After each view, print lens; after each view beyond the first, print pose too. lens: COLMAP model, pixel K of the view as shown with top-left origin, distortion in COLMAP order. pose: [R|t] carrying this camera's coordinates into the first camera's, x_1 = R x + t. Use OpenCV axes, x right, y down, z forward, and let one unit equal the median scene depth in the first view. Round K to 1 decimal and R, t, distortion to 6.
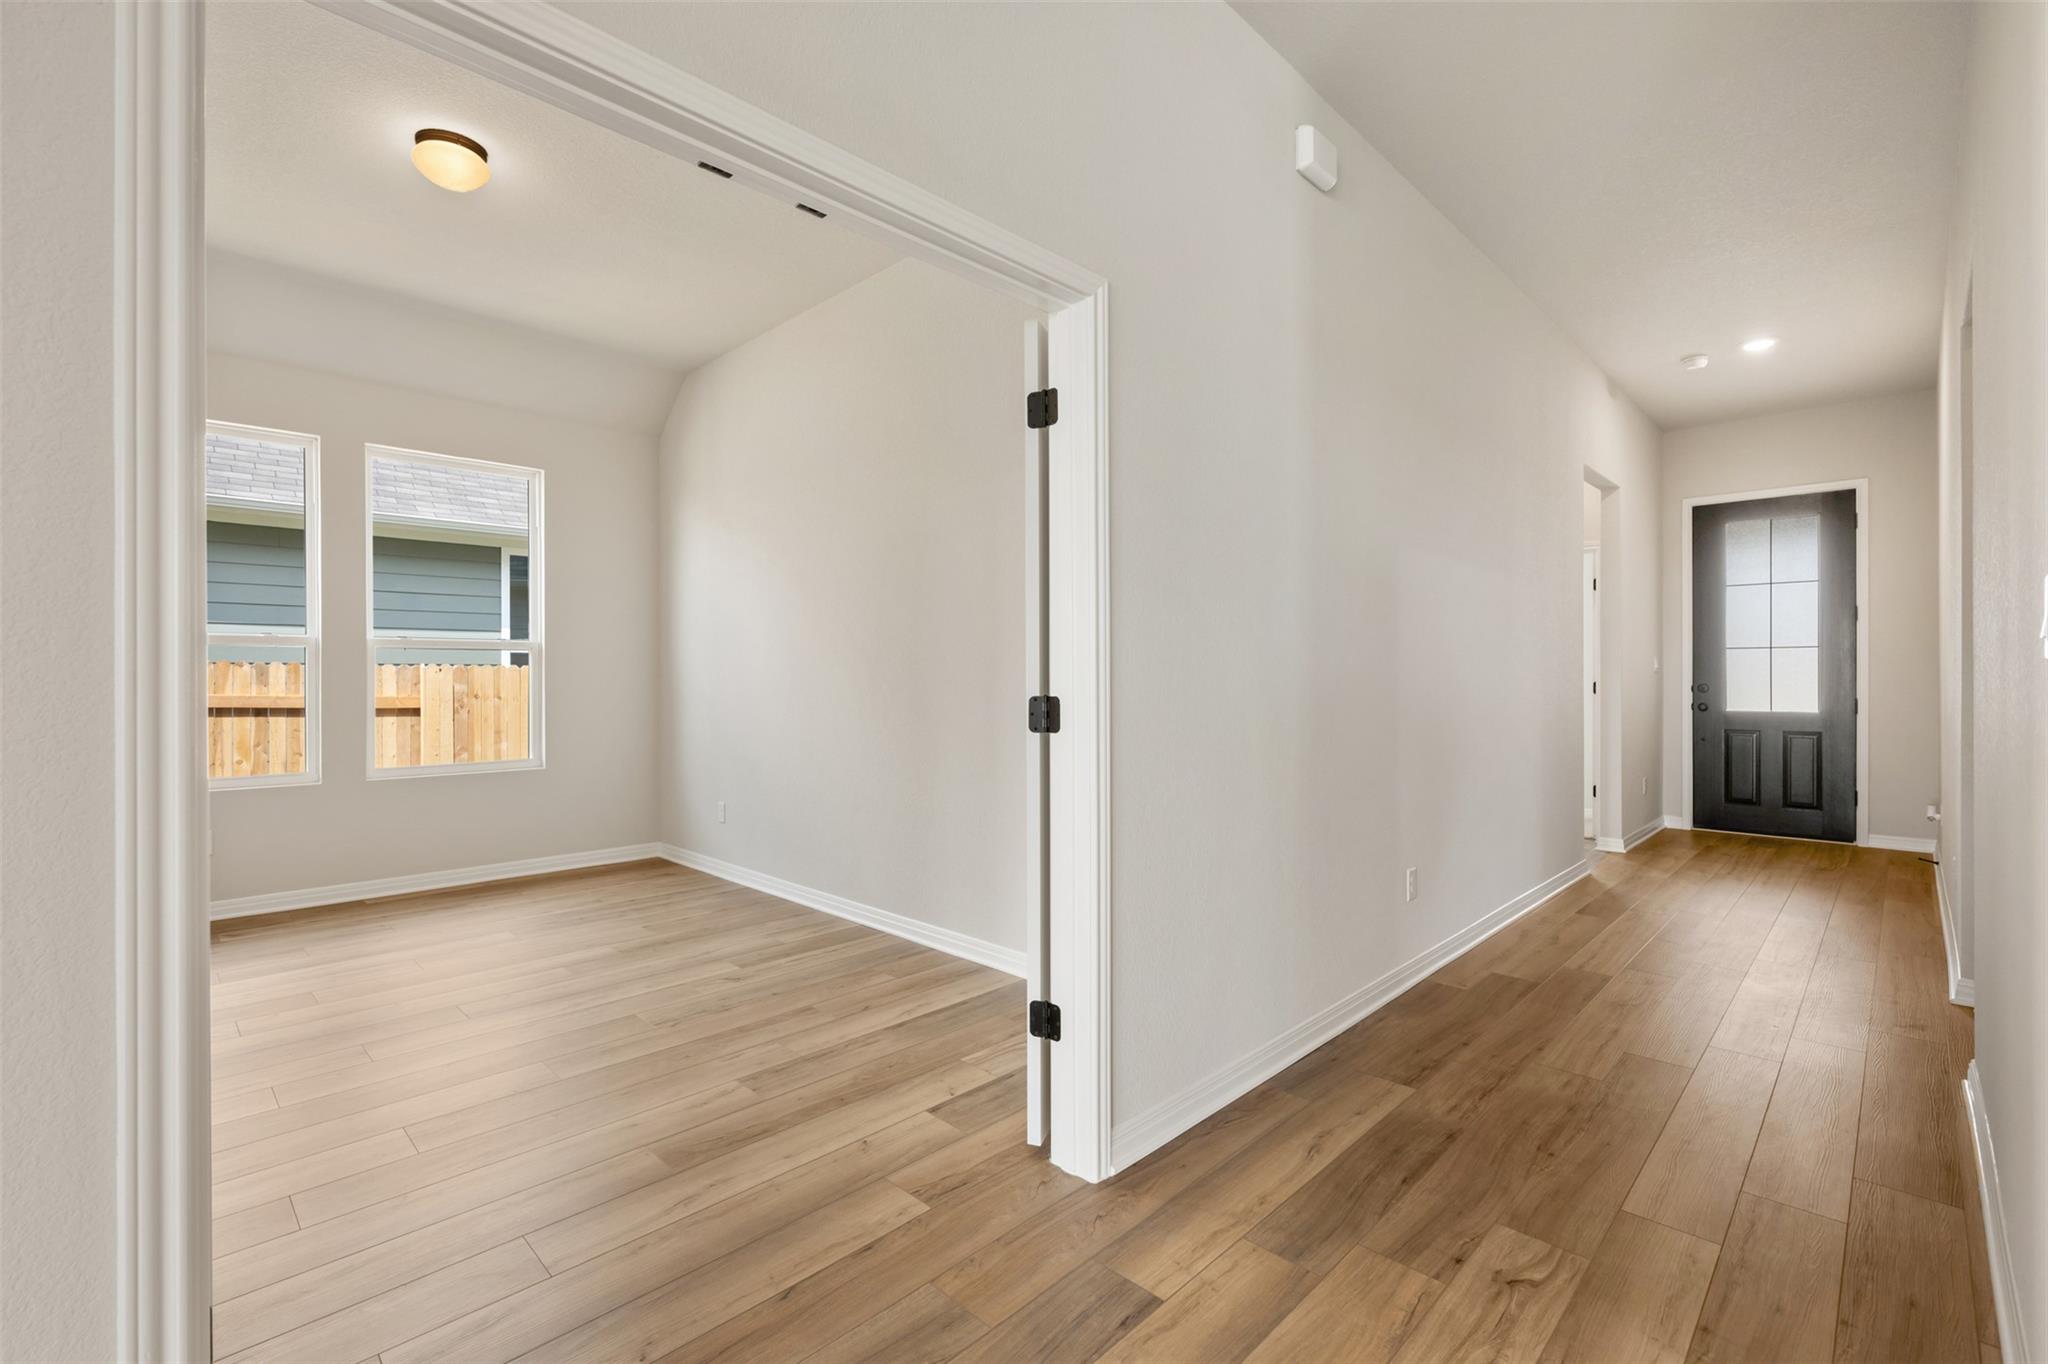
lens RADIAL K [[891.5, 0, 1015.0], [0, 891.5, 678.6], [0, 0, 1]] dist [-0.001468, 0.000341]
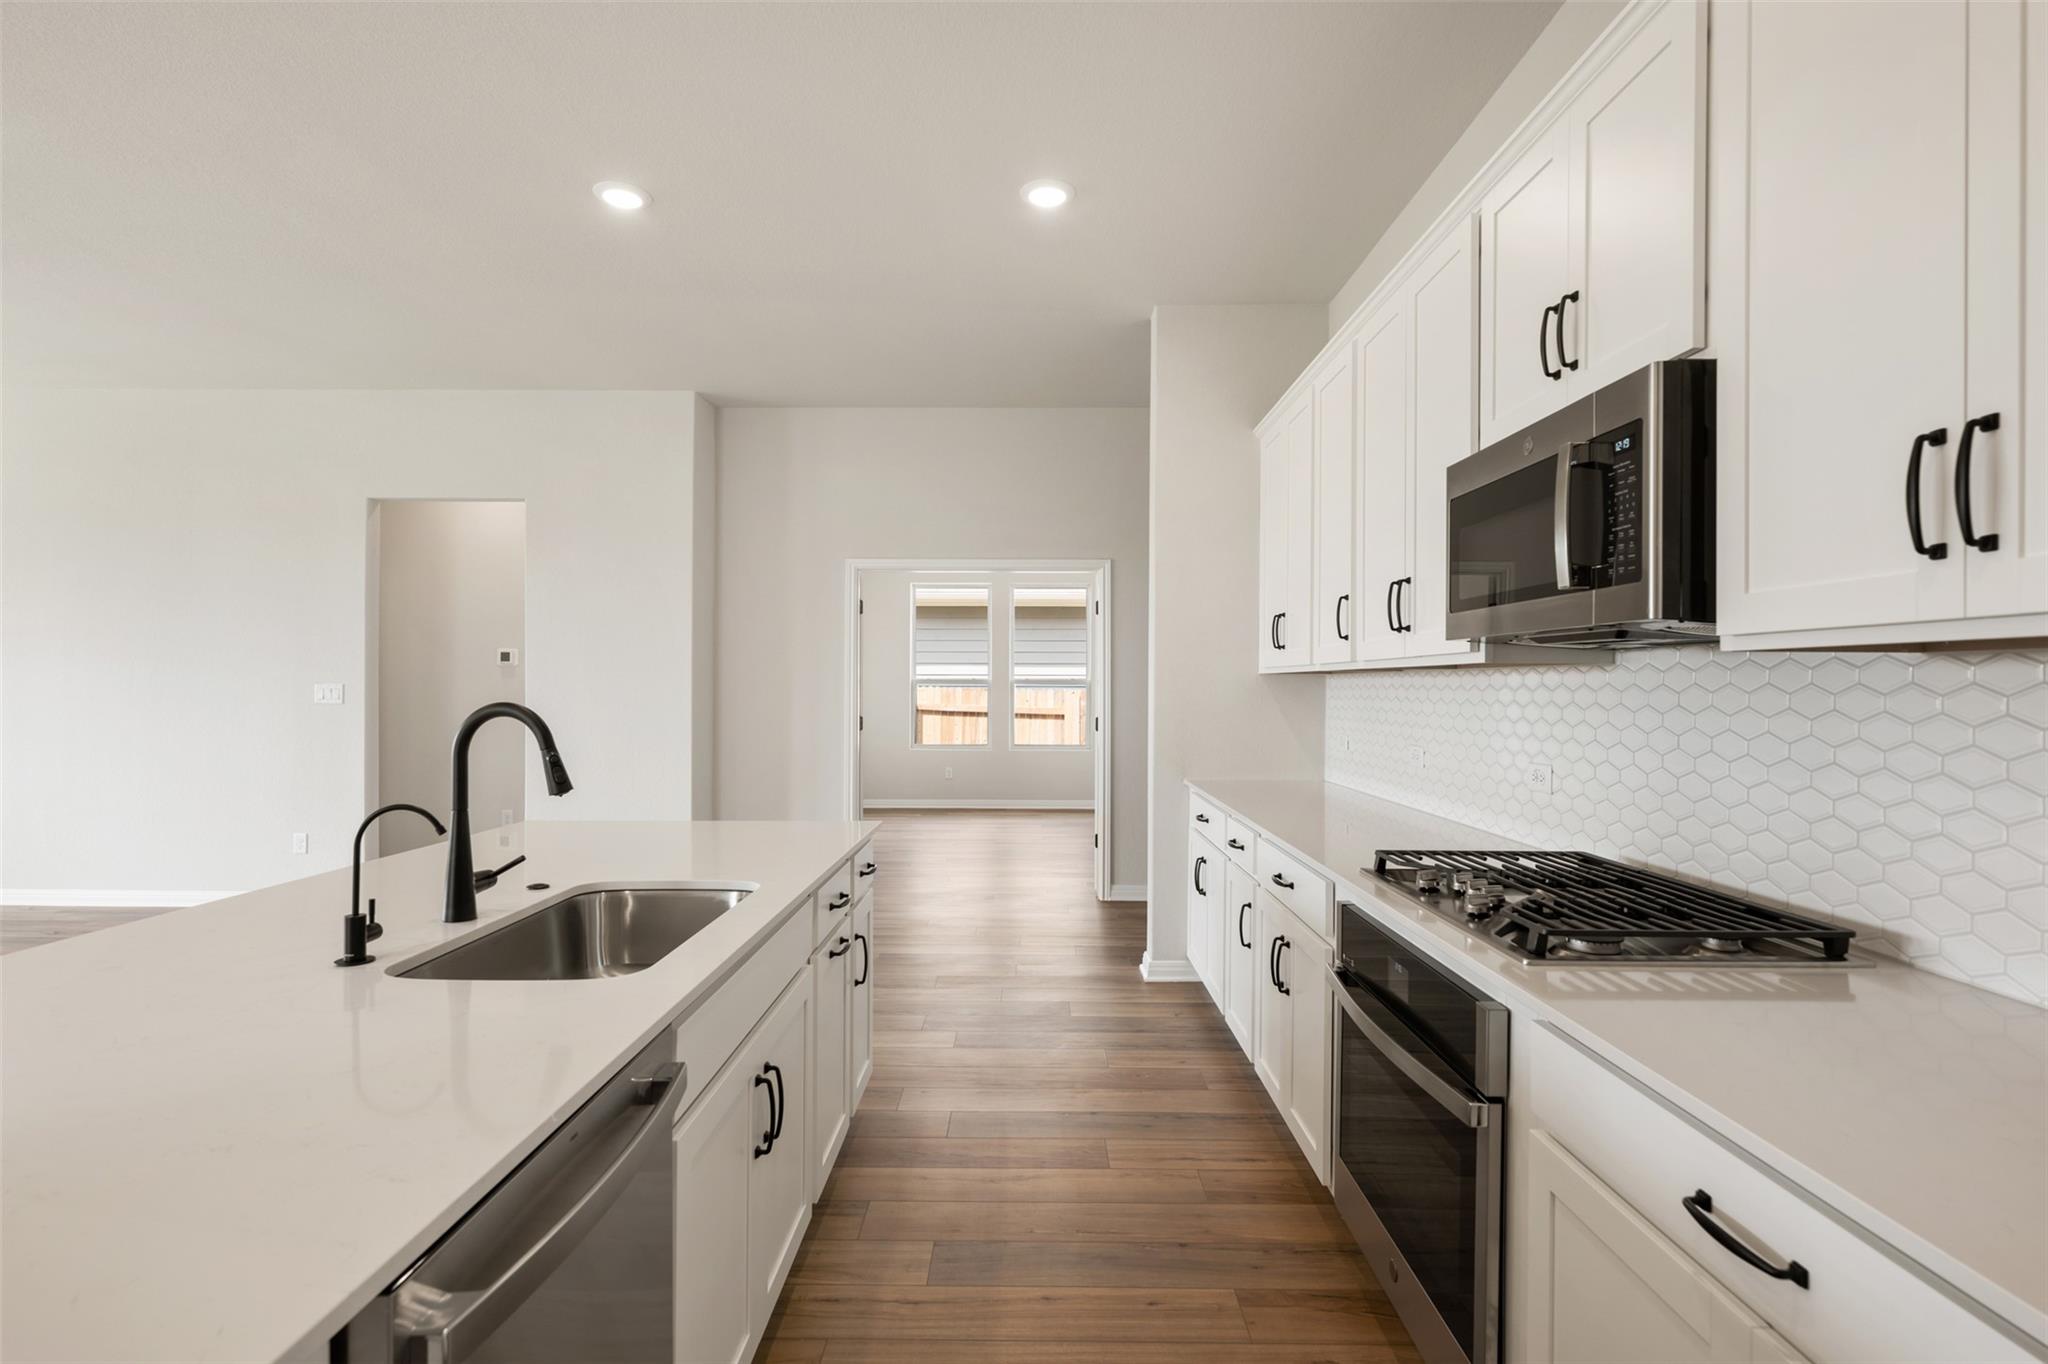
lens RADIAL K [[986.7, 0, 1021.3], [0, 986.7, 683.9], [0, 0, 1]] dist [-0.000014, 0.000093]
pose [[0.697871, 0.003790, -0.716213, 0.798390], [-0.006589, 0.999978, -0.001129, -0.029954], [0.716193, 0.005507, 0.697881, -0.486400]]
